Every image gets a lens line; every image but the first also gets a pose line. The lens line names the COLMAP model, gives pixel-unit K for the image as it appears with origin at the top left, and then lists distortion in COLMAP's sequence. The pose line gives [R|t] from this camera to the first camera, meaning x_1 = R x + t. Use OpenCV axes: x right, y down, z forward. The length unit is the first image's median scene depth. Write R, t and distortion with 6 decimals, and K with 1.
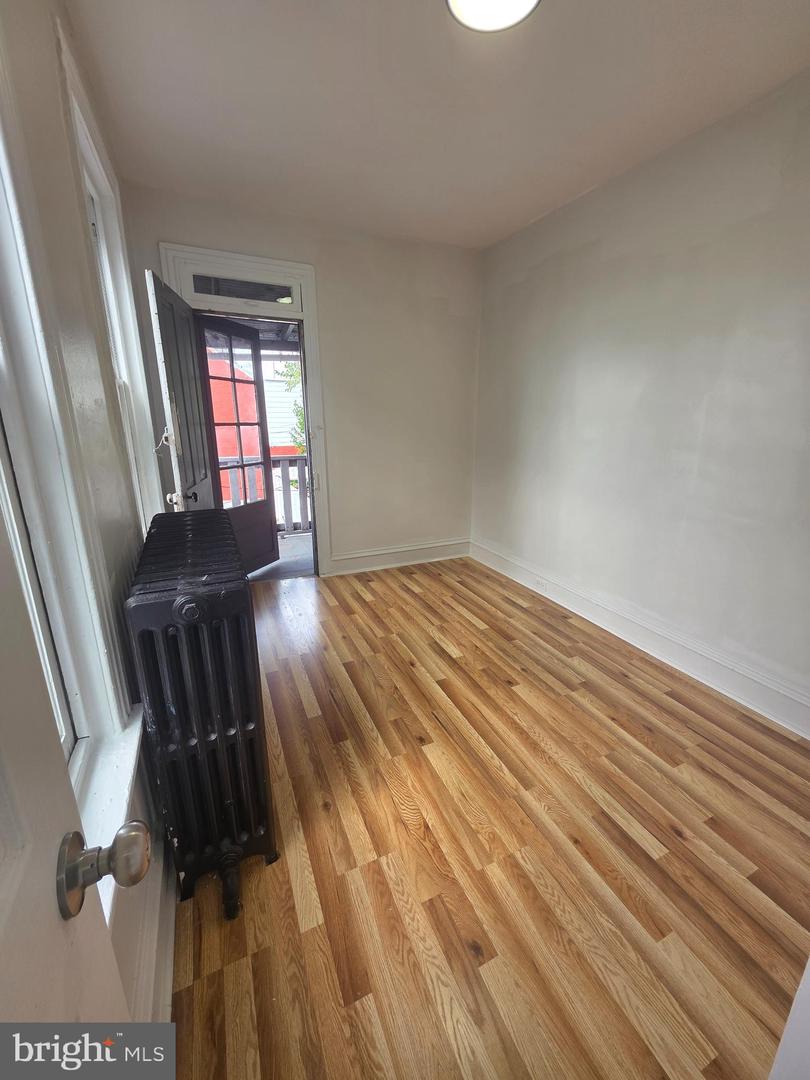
lens RADIAL K [[432.4, 0, 408.6], [0, 432.4, 540.5], [0, 0, 1]] dist [-0.001601, -0.000501]
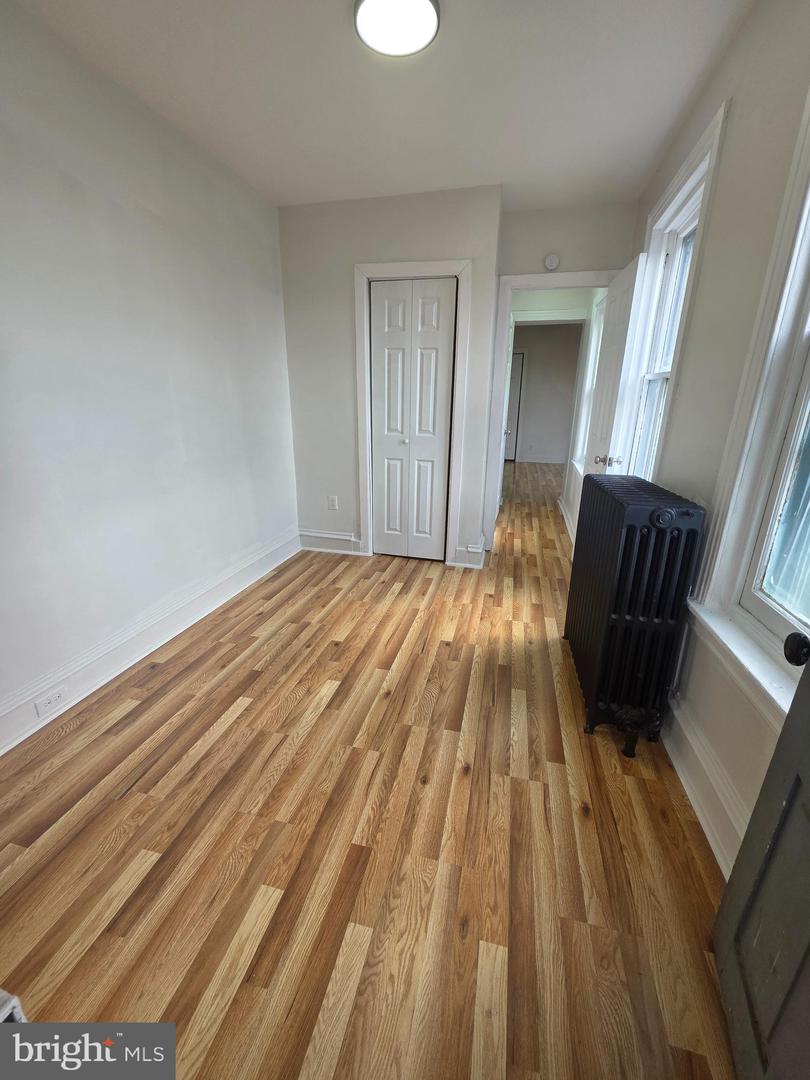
lens RADIAL K [[432.4, 0, 408.6], [0, 432.4, 540.5], [0, 0, 1]] dist [-0.001601, -0.000501]
pose [[-0.786988, -0.203071, 0.582591, -0.481887], [0.160775, 0.844154, 0.511425, -0.410380], [-0.595652, 0.496152, -0.631690, 1.462260]]
